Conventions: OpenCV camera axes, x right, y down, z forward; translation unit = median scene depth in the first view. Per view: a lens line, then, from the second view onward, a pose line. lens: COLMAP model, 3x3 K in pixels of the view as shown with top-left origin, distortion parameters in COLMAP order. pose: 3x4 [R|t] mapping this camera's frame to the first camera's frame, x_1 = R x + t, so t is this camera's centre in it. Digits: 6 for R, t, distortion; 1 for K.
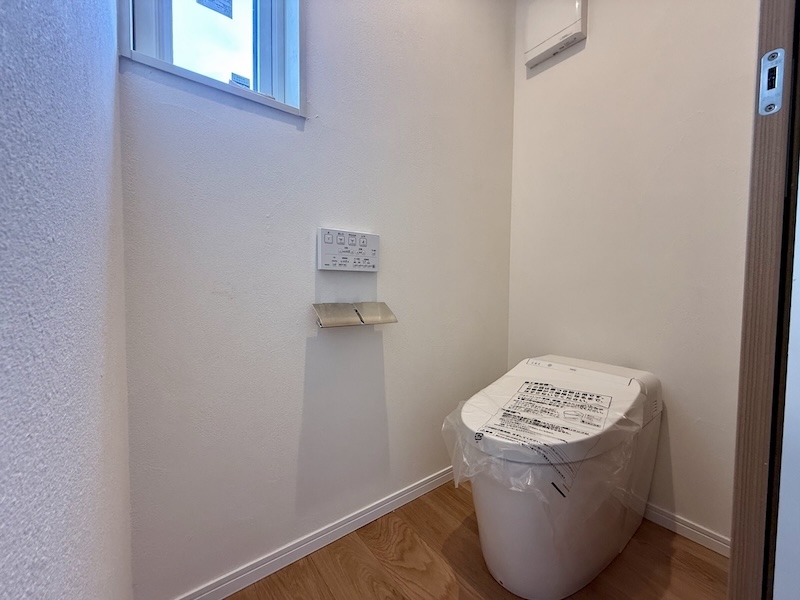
lens RADIAL K [[319.9, 0, 398.3], [0, 319.9, 298.8], [0, 0, 1]] dist [0.000118, 0.000426]
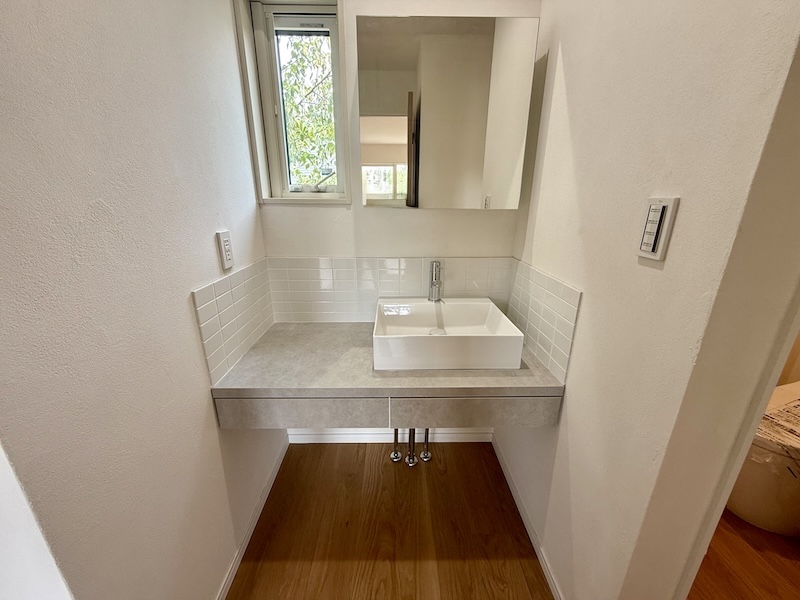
lens RADIAL K [[319.9, 0, 398.3], [0, 319.9, 298.8], [0, 0, 1]] dist [0.000118, 0.000426]
pose [[0.805796, 0.179401, -0.564365, -0.317637], [-0.027617, 0.963356, 0.266801, -0.568805], [0.591549, -0.199401, 0.781223, -1.150457]]
